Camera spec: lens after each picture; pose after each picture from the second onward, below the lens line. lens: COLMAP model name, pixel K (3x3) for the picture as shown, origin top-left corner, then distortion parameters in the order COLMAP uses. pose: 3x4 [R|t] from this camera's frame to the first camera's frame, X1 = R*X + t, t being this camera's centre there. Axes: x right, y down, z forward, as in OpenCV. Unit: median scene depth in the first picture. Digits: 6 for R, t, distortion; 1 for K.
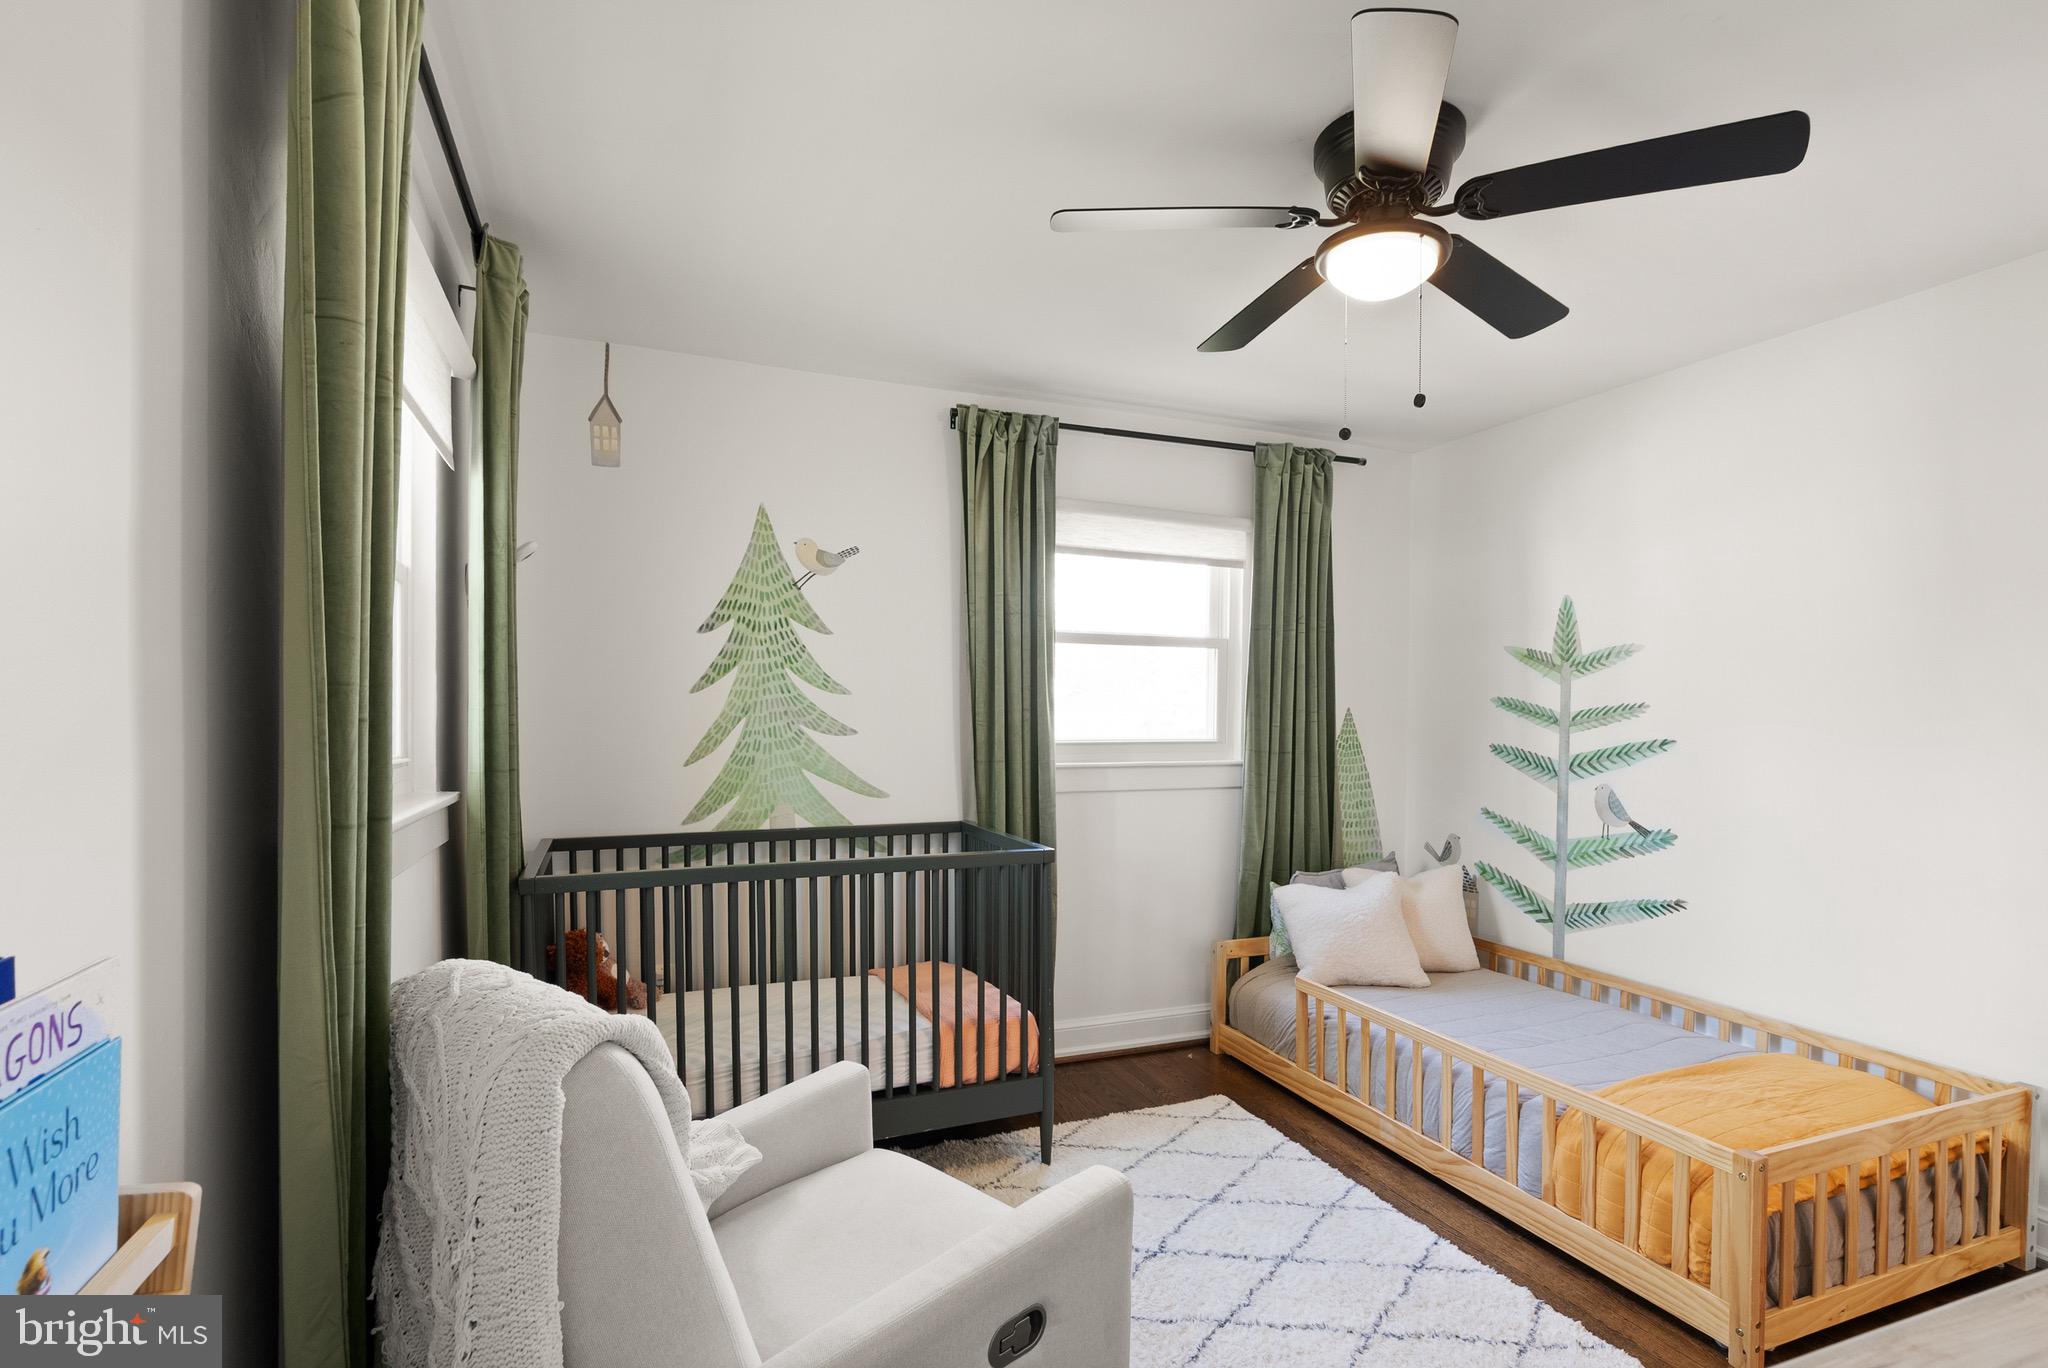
lens RADIAL K [[957.8, 0, 1032.2], [0, 957.8, 735.8], [0, 0, 1]] dist [-0.005006, 0.002855]
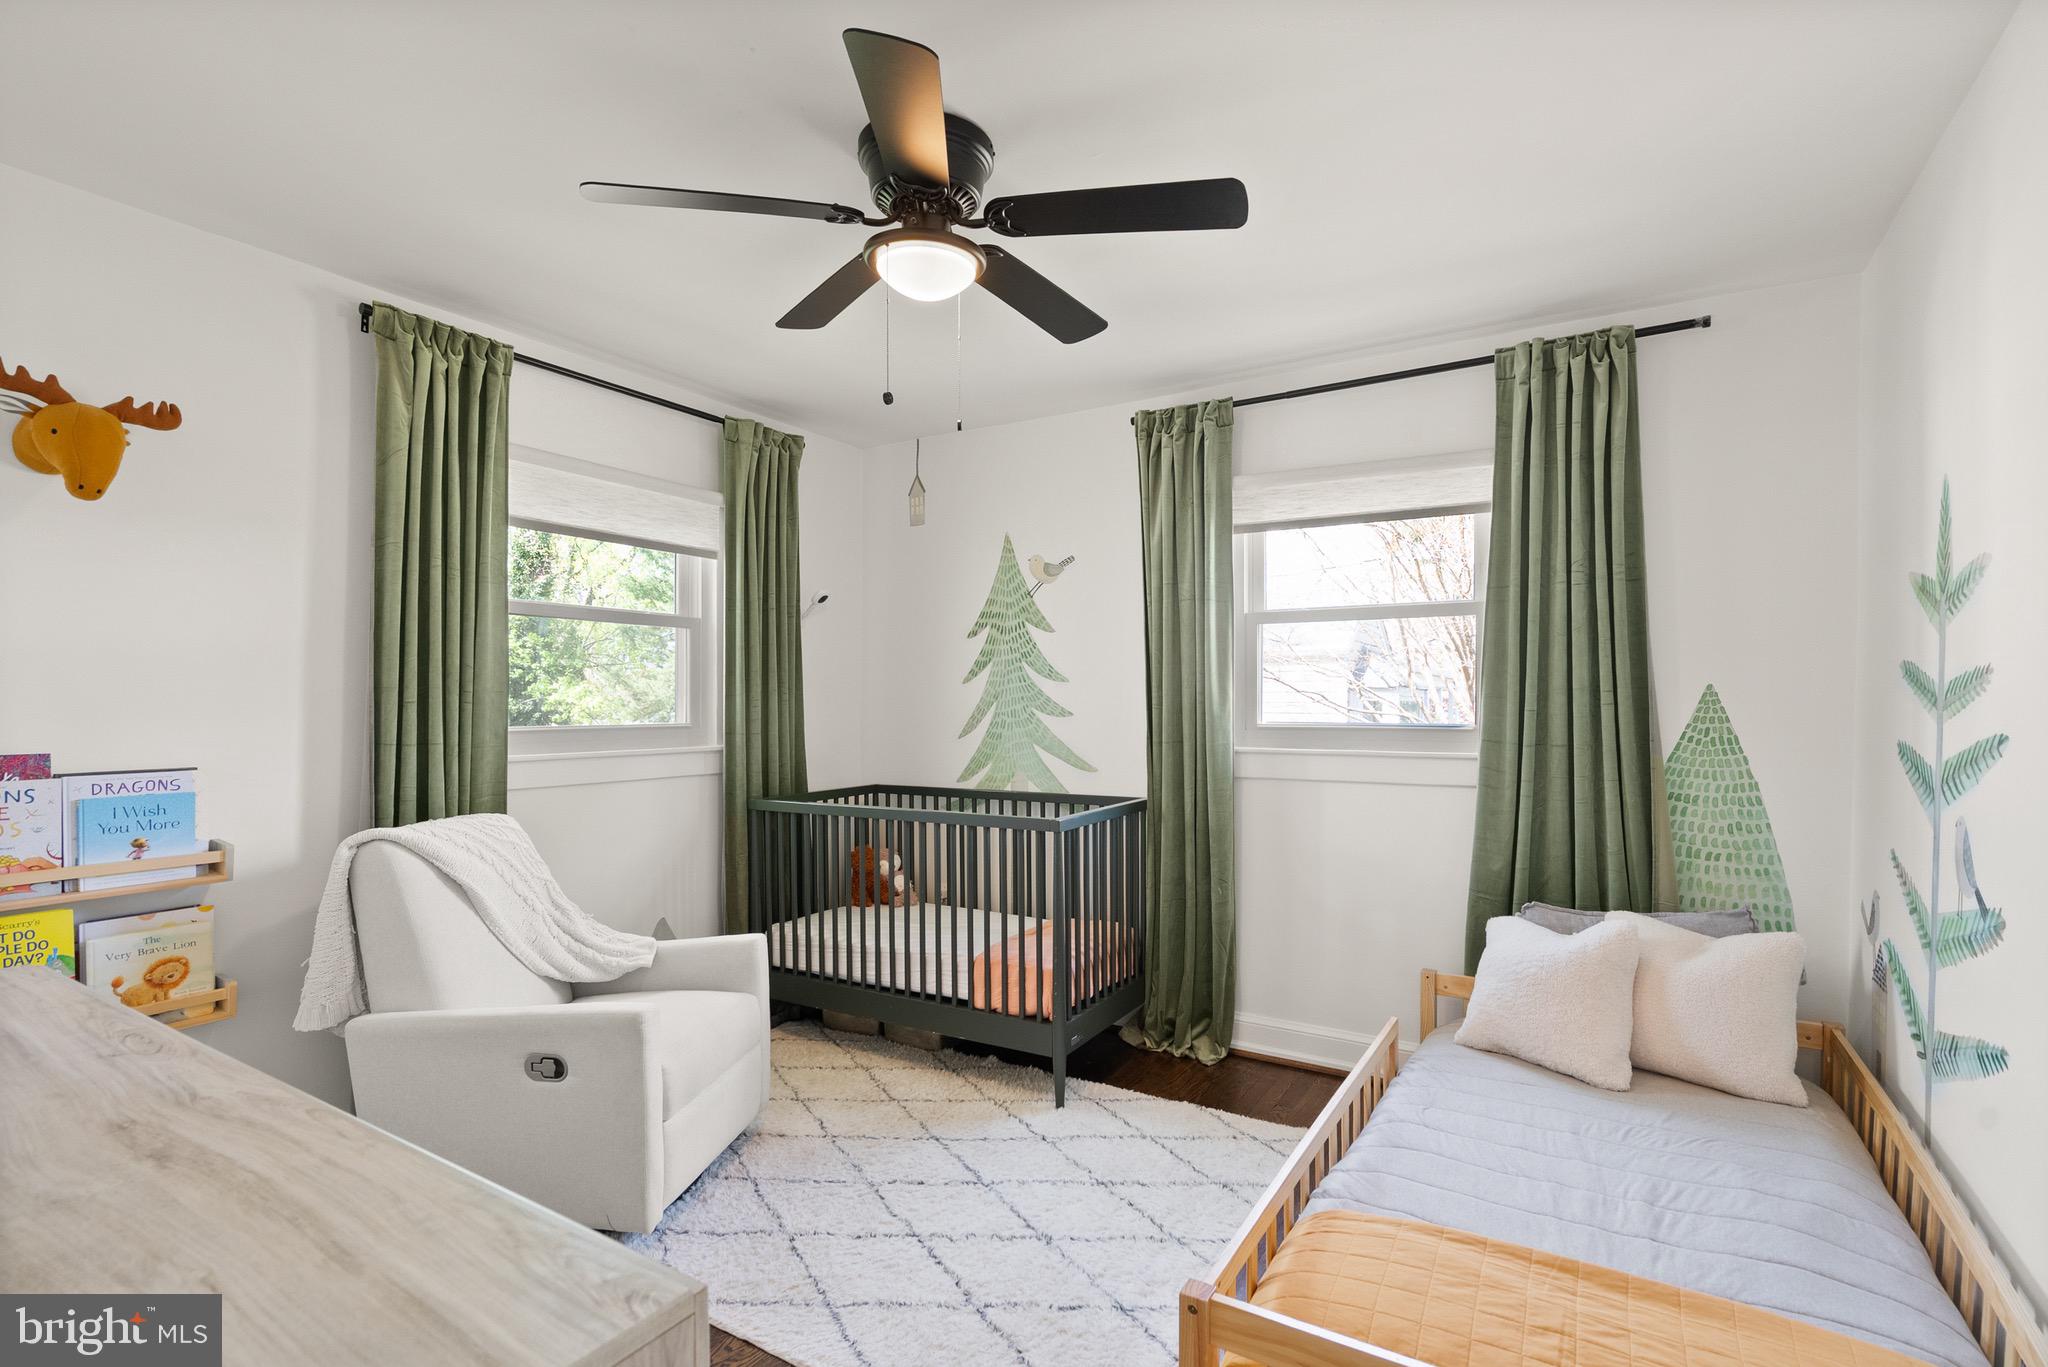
lens RADIAL K [[957.8, 0, 1048.8], [0, 957.8, 717.0], [0, 0, 1]] dist [-0.005006, 0.002855]
pose [[0.606396, 0.006678, -0.795135, 0.755152], [-0.013451, 0.999908, -0.001860, 0.002371], [0.795049, 0.011823, 0.606430, 0.277386]]
